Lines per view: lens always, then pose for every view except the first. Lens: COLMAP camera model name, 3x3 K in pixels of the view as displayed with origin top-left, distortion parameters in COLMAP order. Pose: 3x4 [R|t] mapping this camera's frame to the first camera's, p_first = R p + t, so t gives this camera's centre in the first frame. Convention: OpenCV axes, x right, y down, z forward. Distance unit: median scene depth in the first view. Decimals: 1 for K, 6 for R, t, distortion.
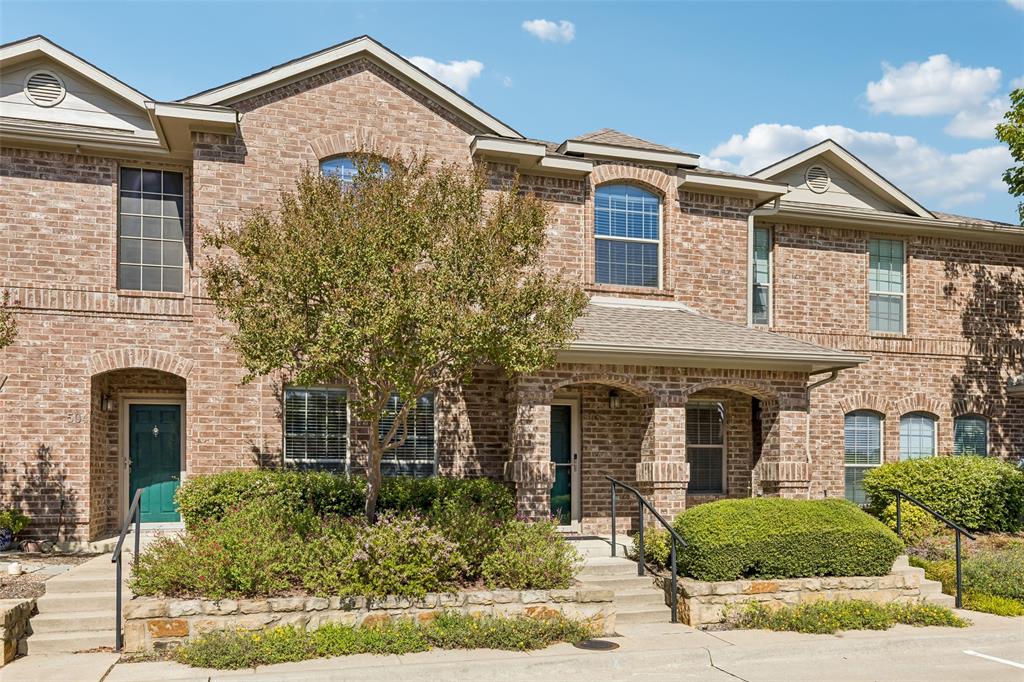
lens RADIAL K [[822.4, 0, 512.0], [0, 822.4, 341.0], [0, 0, 1]] dist [0.003233, 0.000734]
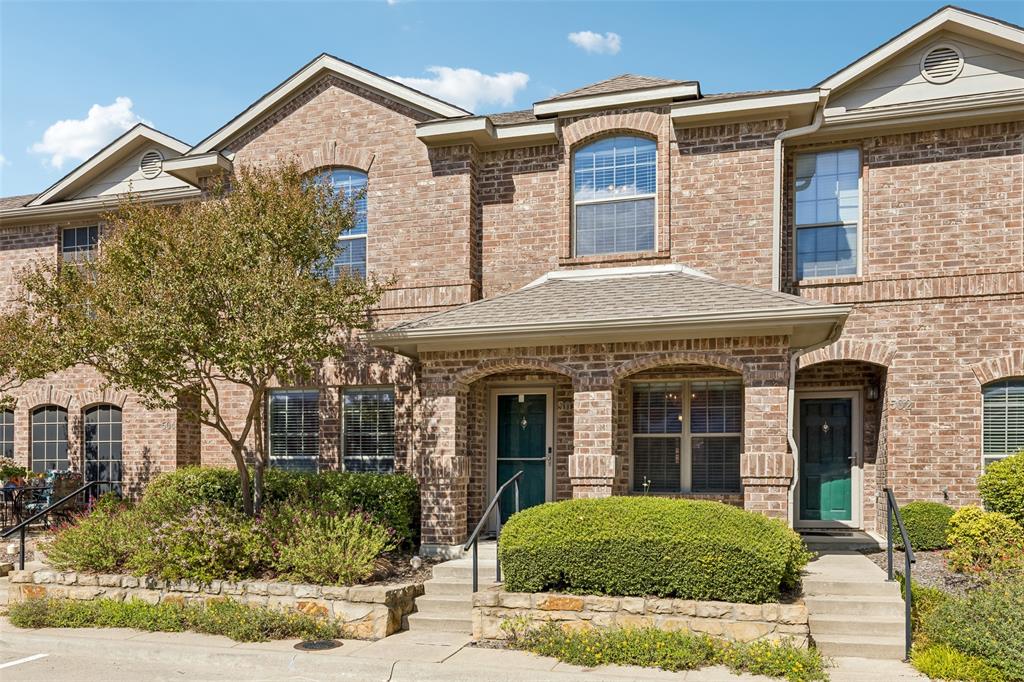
lens RADIAL K [[842.2, 0, 533.4], [0, 842.2, 356.7], [0, 0, 1]] dist [0.005828, -0.000780]
pose [[0.838120, -0.075588, -0.540223, 0.597555], [0.087652, 0.996145, -0.003394, 0.041230], [0.538398, -0.044507, 0.841515, 0.221962]]
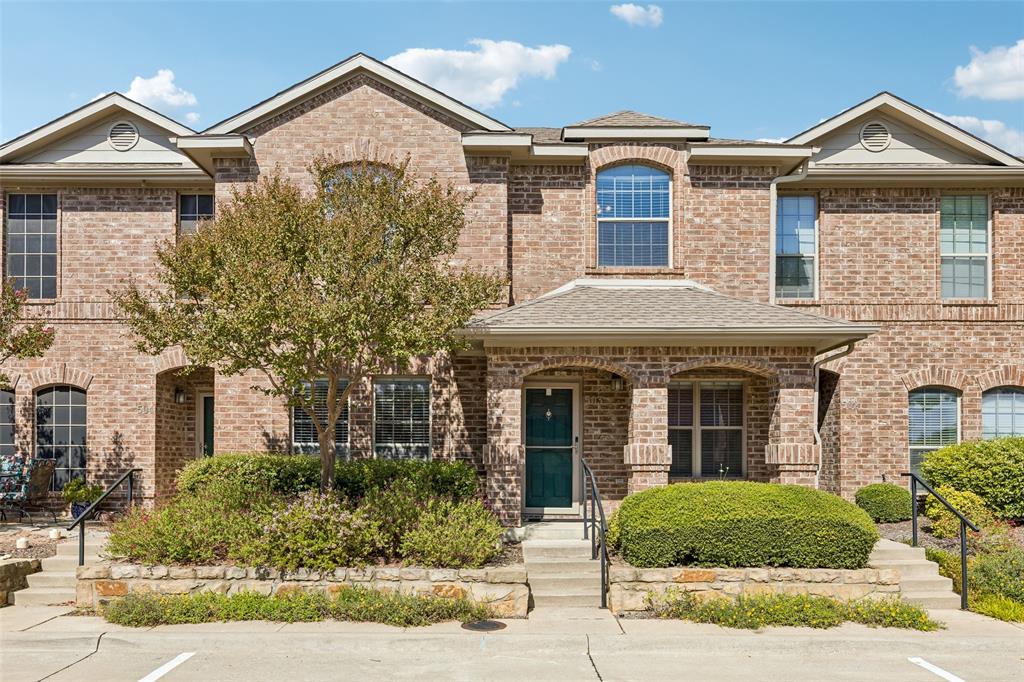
lens RADIAL K [[774.8, 0, 517.4], [0, 774.8, 335.5], [0, 0, 1]] dist [0.002730, -0.001173]
pose [[0.959576, -0.043595, -0.278052, 0.289347], [0.044424, 0.999007, -0.003322, 0.013888], [0.277921, -0.009165, 0.960560, 0.071594]]
